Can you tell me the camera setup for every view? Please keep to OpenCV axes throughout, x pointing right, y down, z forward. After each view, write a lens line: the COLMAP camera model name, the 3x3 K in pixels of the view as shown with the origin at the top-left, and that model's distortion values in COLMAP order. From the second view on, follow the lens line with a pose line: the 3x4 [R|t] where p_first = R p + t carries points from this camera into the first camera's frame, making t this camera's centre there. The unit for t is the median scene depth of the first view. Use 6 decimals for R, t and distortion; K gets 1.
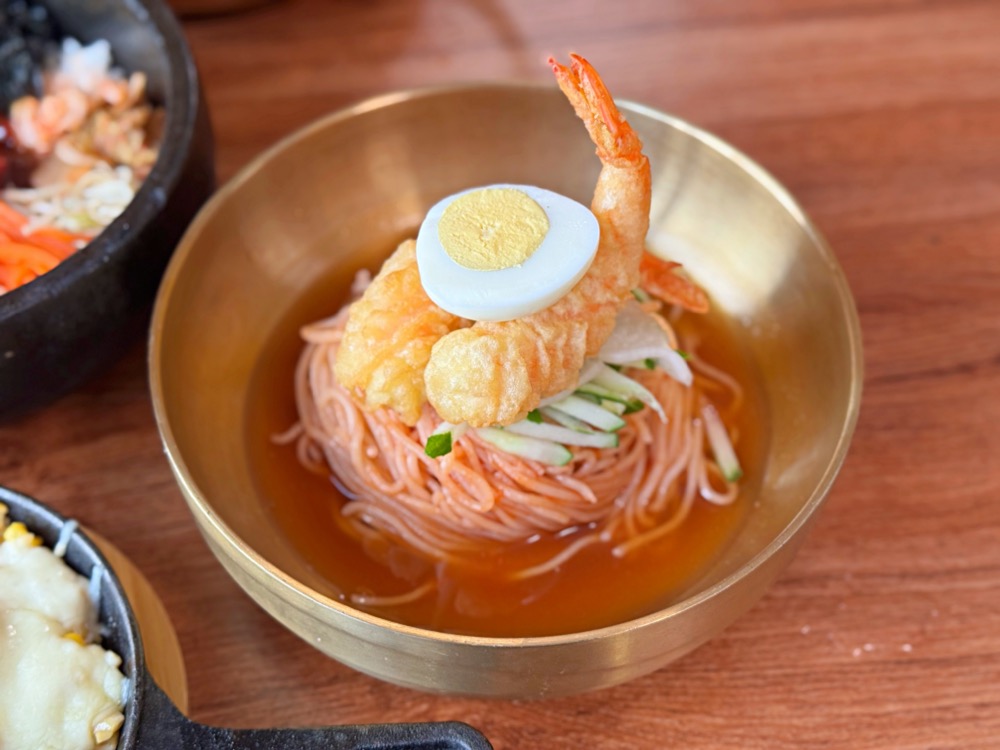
lens RADIAL K [[1387.6, 0, 498.4], [0, 1387.6, 380.2], [0, 0, 1]] dist [0.046820, 0.000000]
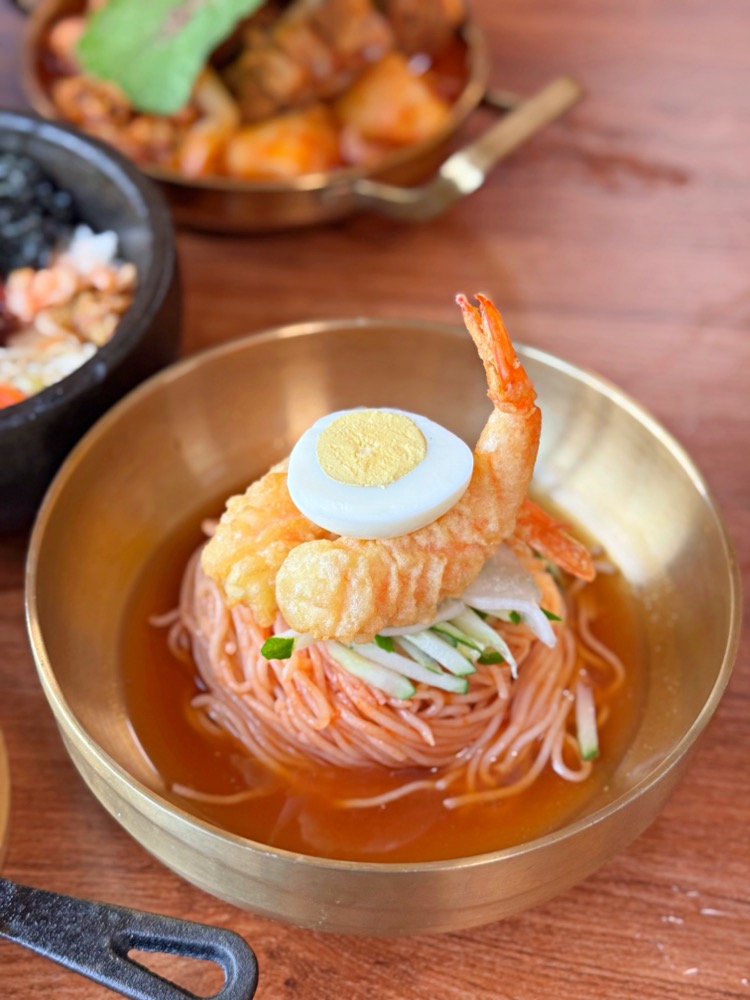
lens RADIAL K [[1387.6, 0, 373.8], [0, 1387.6, 490.2], [0, 0, 1]] dist [0.046820, 0.000000]
pose [[0.967720, 0.189057, -0.166658, 0.156072], [-0.208391, 0.972148, -0.107243, 0.026293], [0.141741, 0.138512, 0.980165, 0.010453]]
